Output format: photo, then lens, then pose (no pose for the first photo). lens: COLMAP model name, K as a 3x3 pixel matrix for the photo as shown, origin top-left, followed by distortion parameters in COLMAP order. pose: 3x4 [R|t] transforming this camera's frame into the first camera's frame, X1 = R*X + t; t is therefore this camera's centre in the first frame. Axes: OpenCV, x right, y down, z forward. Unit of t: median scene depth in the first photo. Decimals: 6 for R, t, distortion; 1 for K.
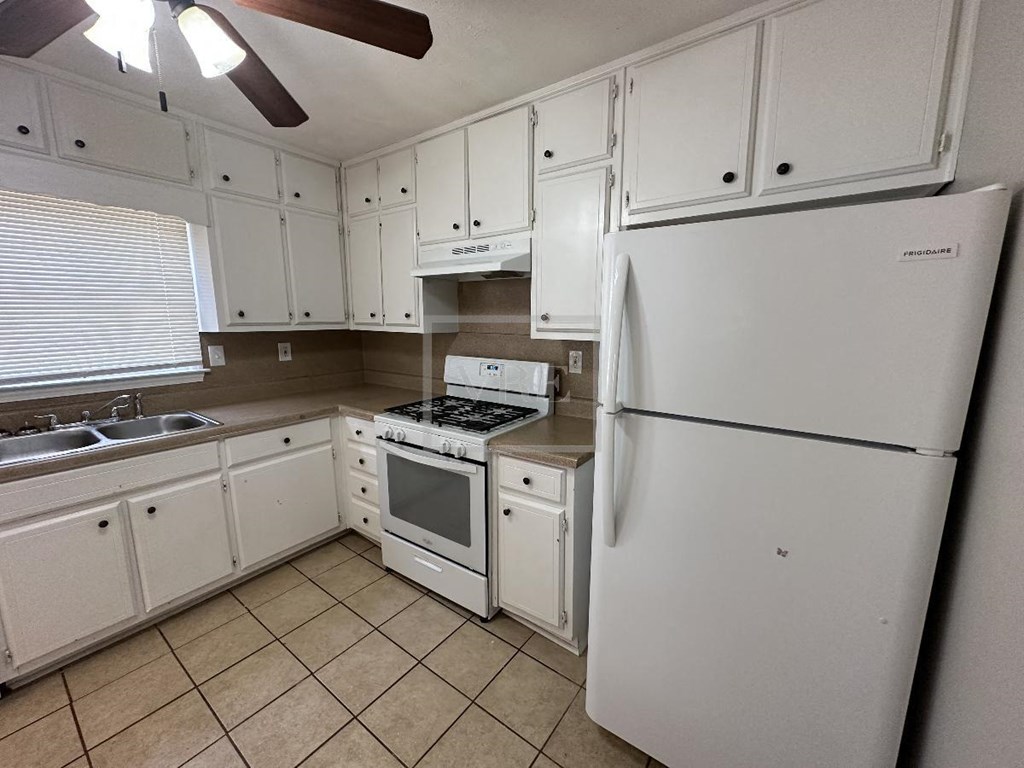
lens RADIAL K [[412.5, 0, 504.6], [0, 412.5, 382.6], [0, 0, 1]] dist [-0.003294, 0.000438]
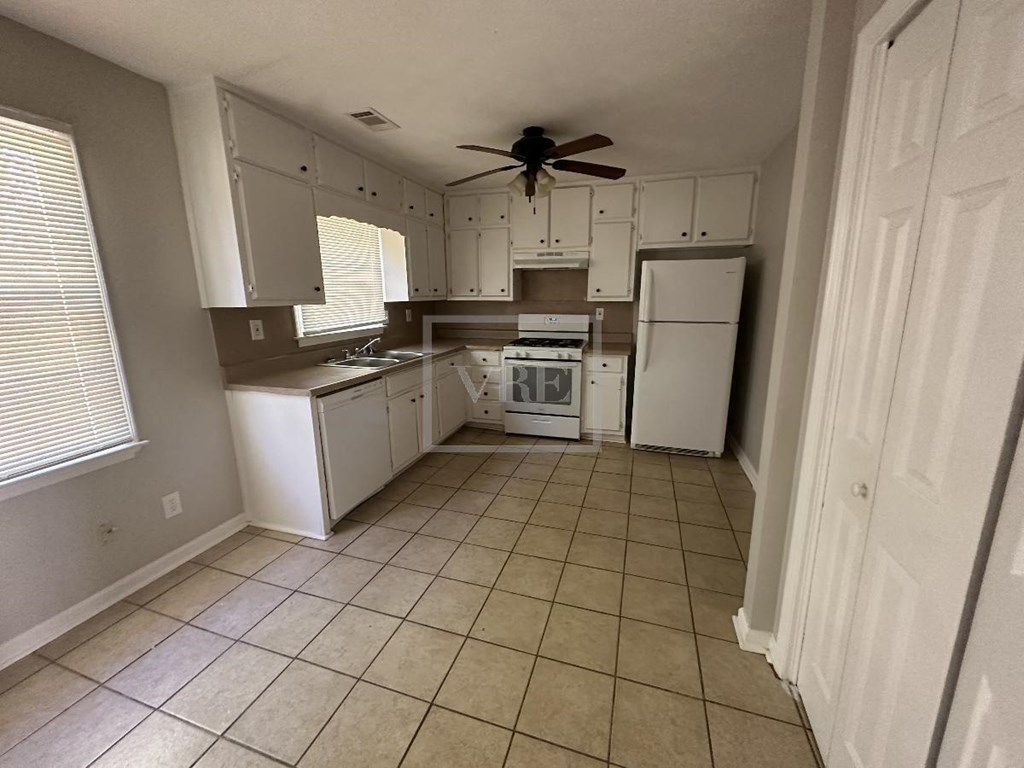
lens RADIAL K [[412.5, 0, 511.4], [0, 412.5, 380.9], [0, 0, 1]] dist [-0.003294, 0.000438]
pose [[0.948227, -0.075546, 0.308477, -0.882145], [0.058807, 0.996266, 0.063220, 0.121605], [-0.312101, -0.041806, 0.949129, -0.750149]]
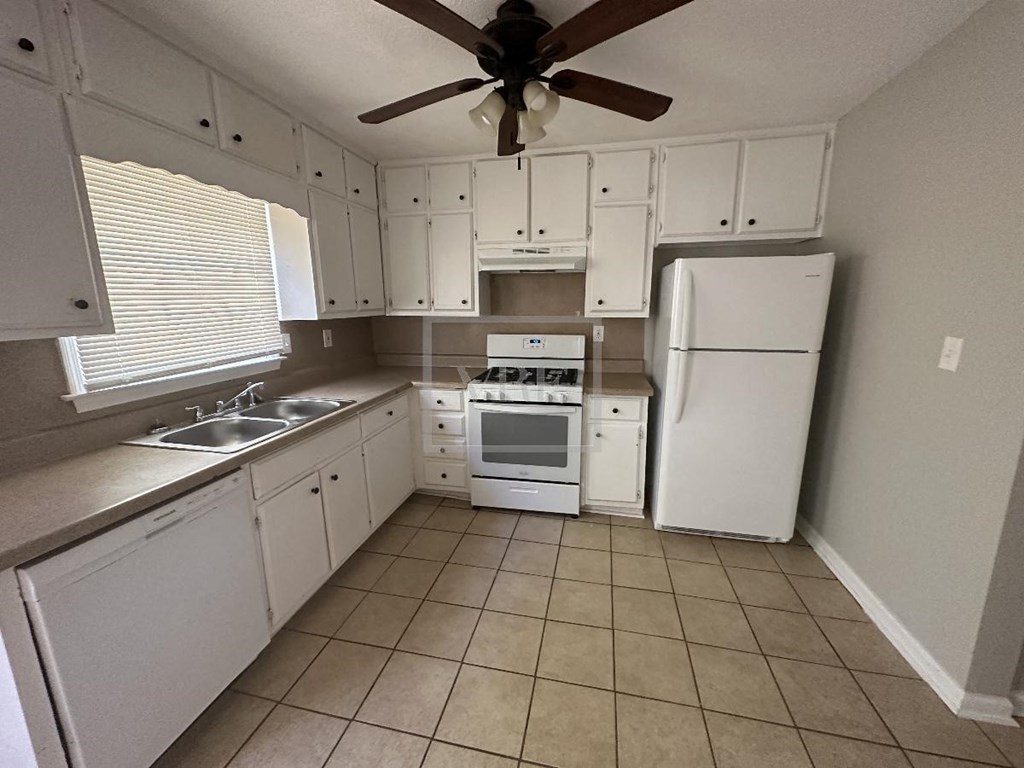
lens RADIAL K [[412.5, 0, 512.8], [0, 412.5, 381.7], [0, 0, 1]] dist [-0.003294, 0.000438]
pose [[0.913964, -0.088191, 0.396096, -0.705419], [0.073736, 0.995942, 0.051606, 0.020007], [-0.399040, -0.017959, 0.916758, -0.190727]]
